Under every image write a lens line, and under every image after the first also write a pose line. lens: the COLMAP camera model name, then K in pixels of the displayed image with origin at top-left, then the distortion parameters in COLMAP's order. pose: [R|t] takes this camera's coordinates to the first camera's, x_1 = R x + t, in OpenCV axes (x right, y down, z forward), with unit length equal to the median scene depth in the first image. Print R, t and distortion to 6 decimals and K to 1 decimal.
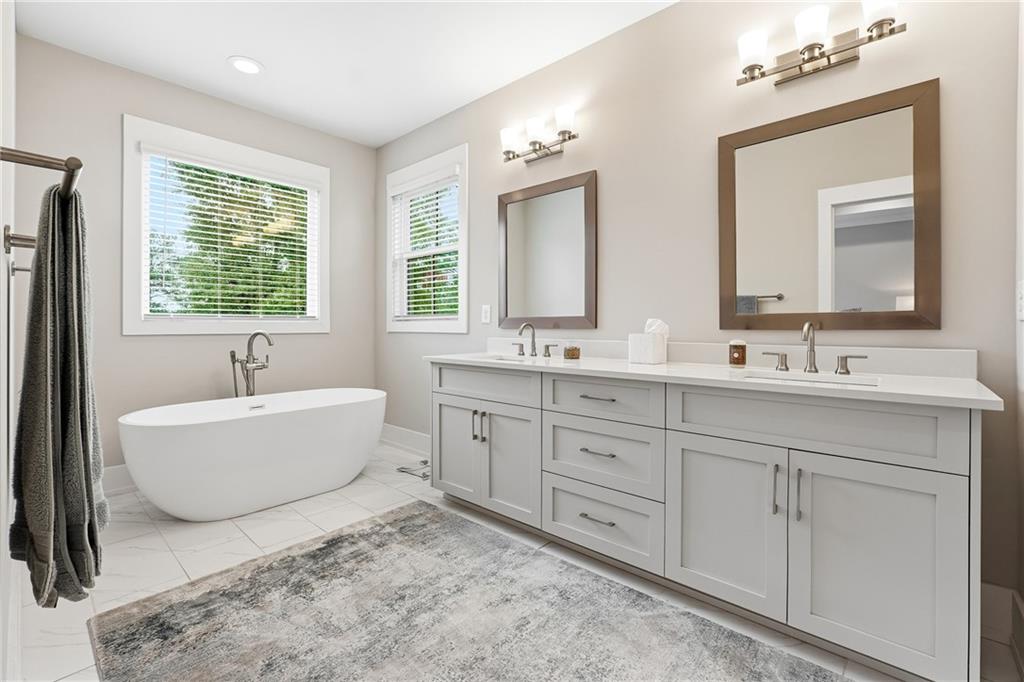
lens RADIAL K [[454.4, 0, 508.2], [0, 454.4, 334.6], [0, 0, 1]] dist [-0.004602, -0.001068]
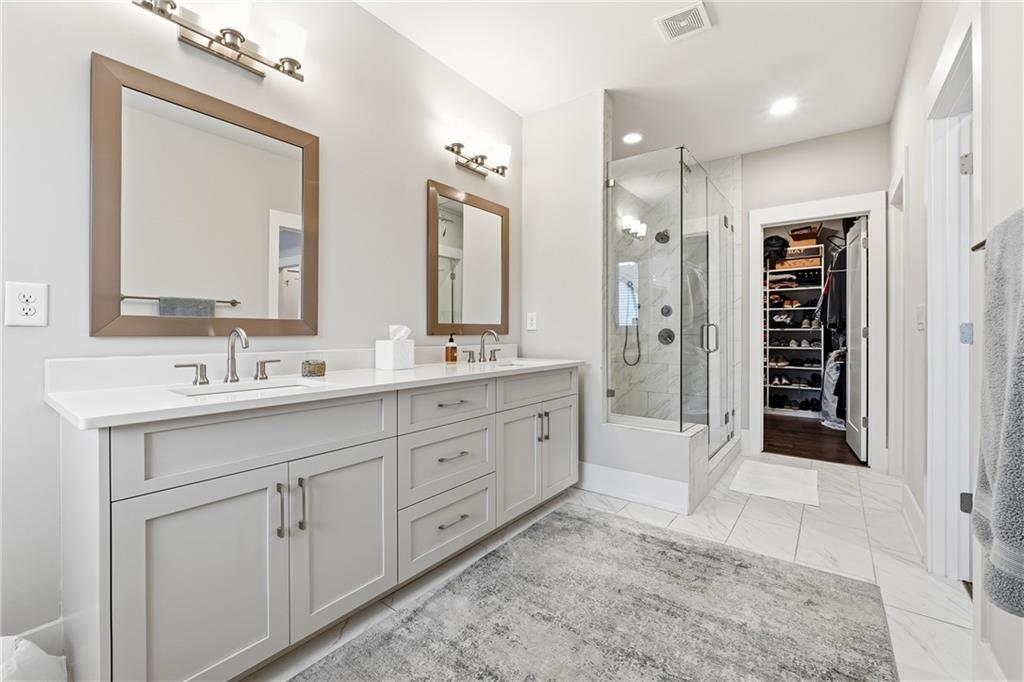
lens RADIAL K [[454.4, 0, 502.2], [0, 454.4, 338.7], [0, 0, 1]] dist [-0.004602, -0.001068]
pose [[-0.114552, -0.013574, 0.993324, -0.818139], [0.018634, 0.999701, 0.015810, -0.018894], [-0.993242, 0.020321, -0.114265, 0.988247]]
